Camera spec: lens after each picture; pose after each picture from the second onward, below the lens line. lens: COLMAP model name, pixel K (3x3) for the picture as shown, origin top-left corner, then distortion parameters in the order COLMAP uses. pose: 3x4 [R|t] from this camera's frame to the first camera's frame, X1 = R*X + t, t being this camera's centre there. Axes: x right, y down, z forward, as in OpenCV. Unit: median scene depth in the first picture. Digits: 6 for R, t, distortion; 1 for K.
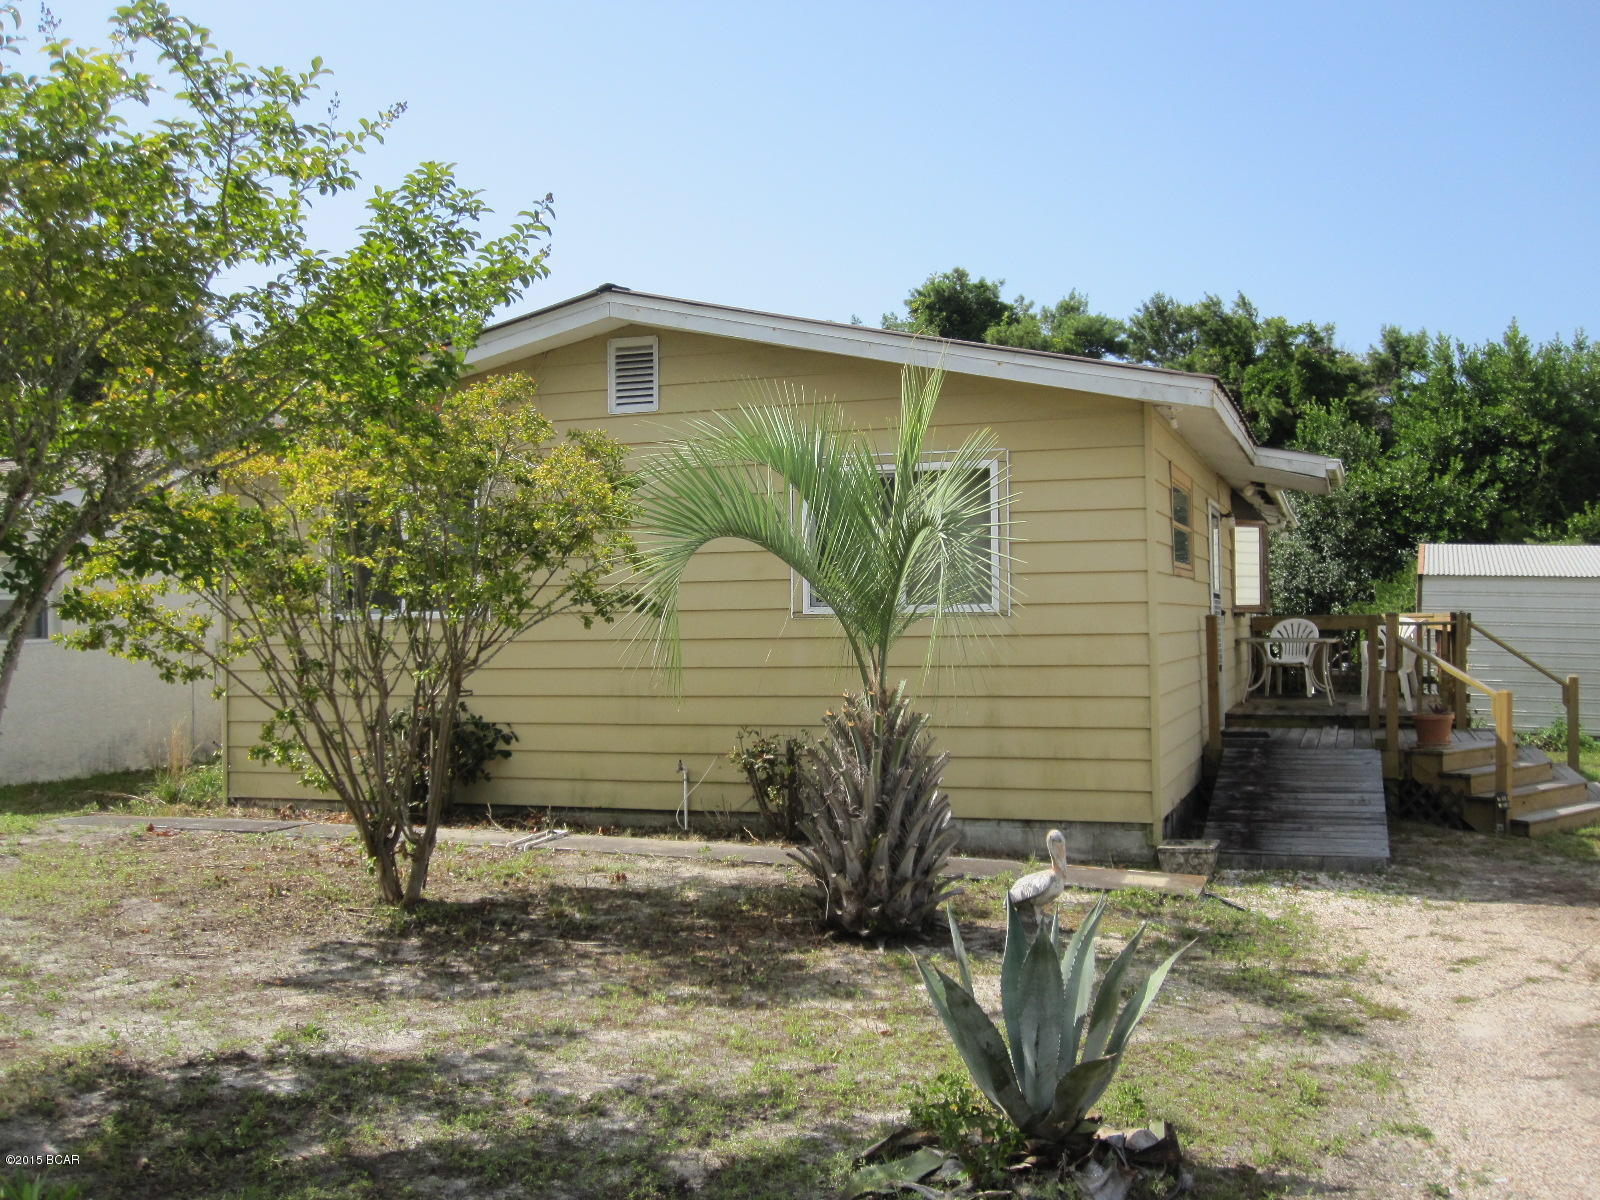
lens RADIAL K [[1603.9, 0, 800.0], [0, 1603.9, 600.0], [0, 0, 1]] dist [-0.063454, 0.004366]
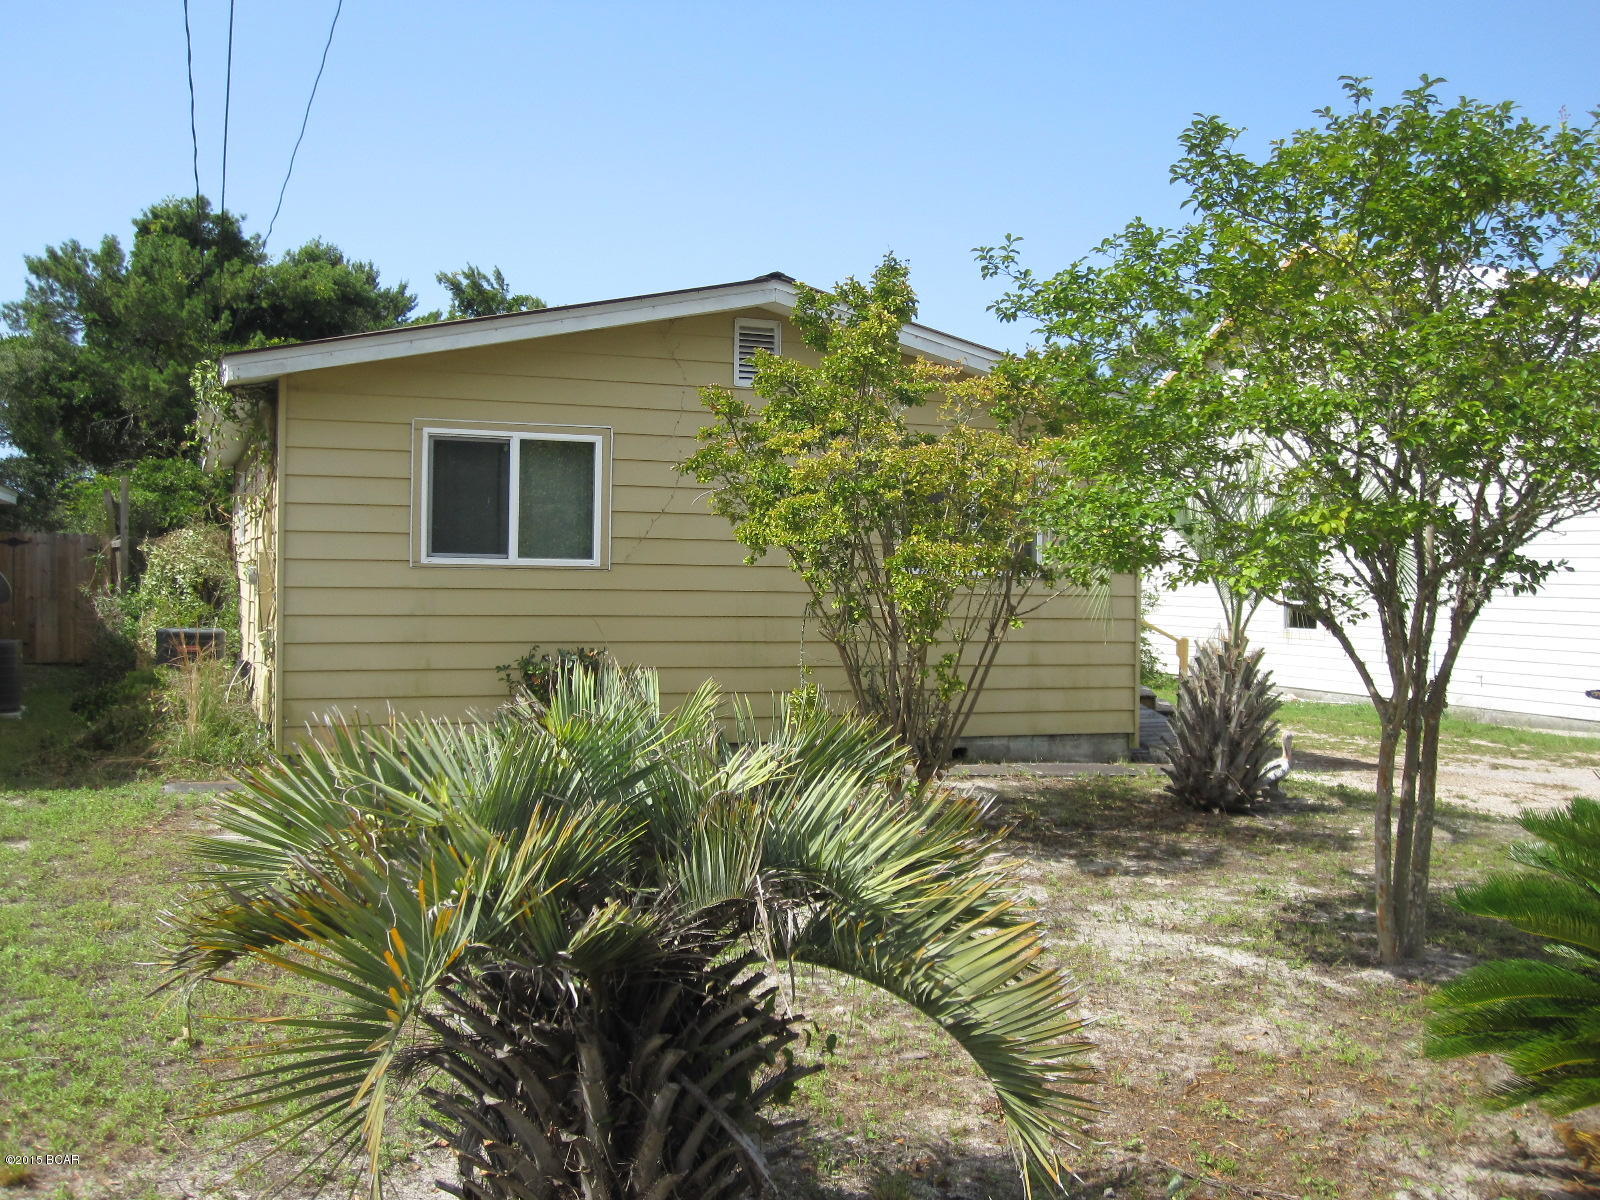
lens RADIAL K [[1646.9, 0, 800.0], [0, 1646.9, 600.0], [0, 0, 1]] dist [-0.069619, 0.030156]
pose [[0.758767, 0.013591, 0.651220, -0.491200], [-0.032755, 0.999314, 0.017309, 0.005863], [-0.650538, -0.034464, 0.758692, 0.065218]]
